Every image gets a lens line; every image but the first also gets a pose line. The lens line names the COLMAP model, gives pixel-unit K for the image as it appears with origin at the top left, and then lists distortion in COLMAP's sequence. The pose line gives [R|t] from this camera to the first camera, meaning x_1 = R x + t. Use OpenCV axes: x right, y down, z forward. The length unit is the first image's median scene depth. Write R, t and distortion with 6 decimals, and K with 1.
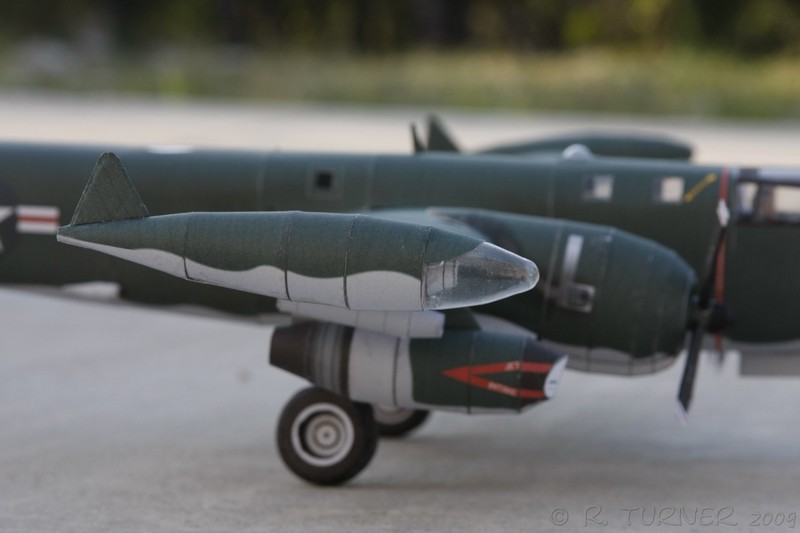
lens RADIAL K [[4980.5, 0, 400.0], [0, 4980.5, 266.5], [0, 0, 1]] dist [0.661412, 18.648236]
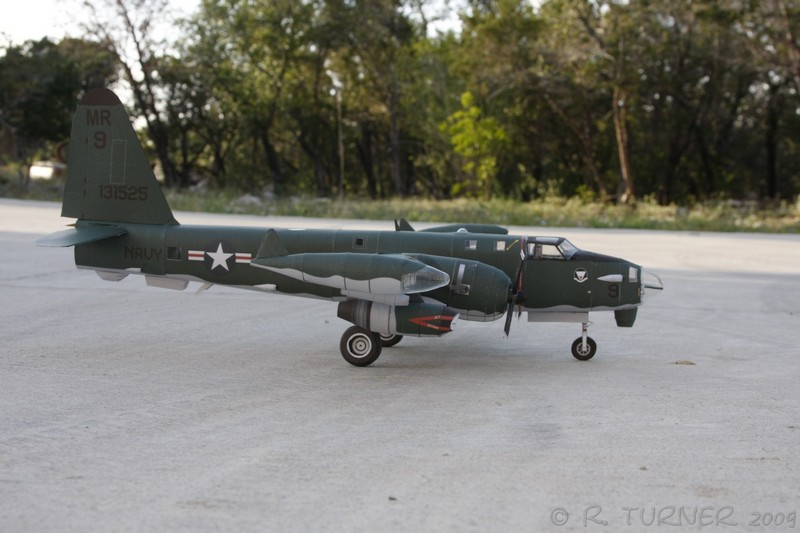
lens RADIAL K [[1426.8, 0, 400.0], [0, 1426.8, 266.5], [0, 0, 1]] dist [0.070816, 0.000897]
pose [[0.999744, 0.000117, 0.022632, -0.011360], [0.000361, 0.999777, -0.021136, 0.009802], [-0.022629, 0.021138, 0.999520, 0.298729]]
